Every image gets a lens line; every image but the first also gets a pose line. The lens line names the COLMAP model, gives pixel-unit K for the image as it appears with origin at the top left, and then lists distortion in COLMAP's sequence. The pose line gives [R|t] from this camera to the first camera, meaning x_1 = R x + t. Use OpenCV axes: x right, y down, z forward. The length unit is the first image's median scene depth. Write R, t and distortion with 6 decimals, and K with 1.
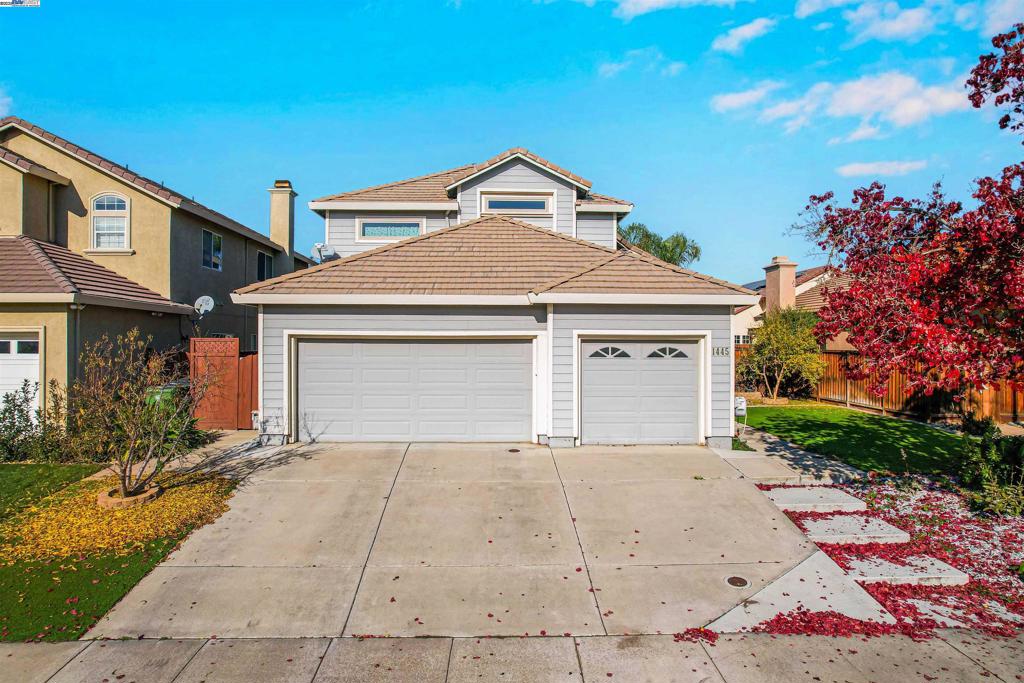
lens RADIAL K [[647.7, 0, 525.2], [0, 647.7, 336.7], [0, 0, 1]] dist [-0.083811, 0.078634]
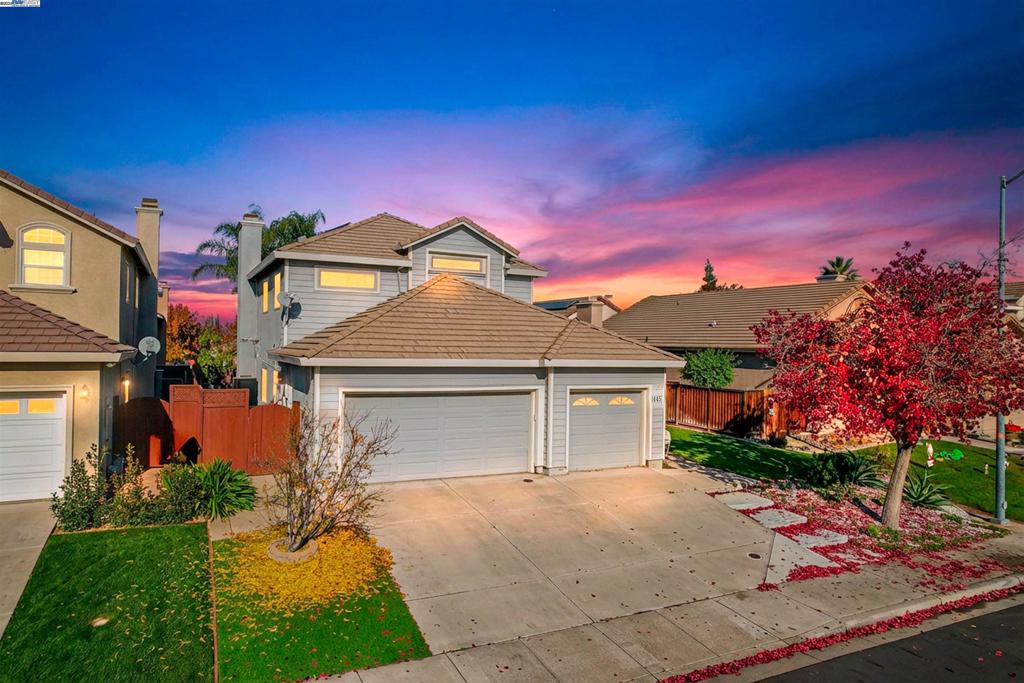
lens RADIAL K [[647.7, 0, 525.2], [0, 647.7, 336.7], [0, 0, 1]] dist [-0.083811, 0.078634]
pose [[0.910764, 0.019813, 0.412452, -0.640294], [-0.020136, 0.999791, -0.003562, -0.121518], [-0.412436, -0.005061, 0.910972, -0.193583]]
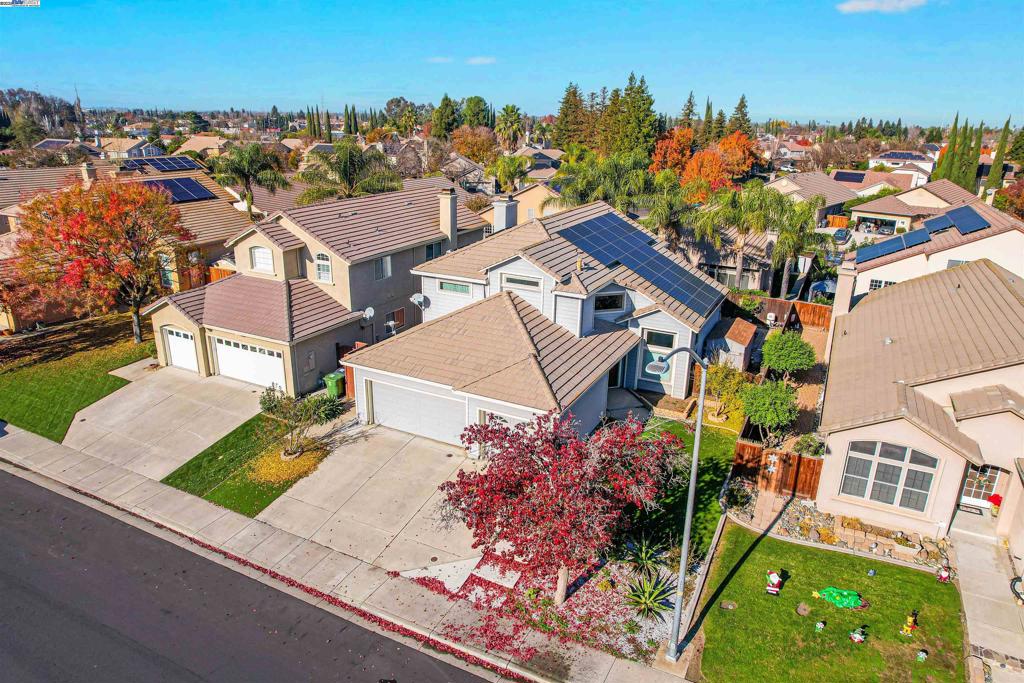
lens RADIAL K [[647.7, 0, 525.2], [0, 647.7, 336.7], [0, 0, 1]] dist [-0.083811, 0.078634]
pose [[0.884217, 0.162806, -0.437783, 1.189774], [-0.024364, 0.952086, 0.304859, -0.941229], [0.466440, -0.258896, 0.845817, -0.609466]]
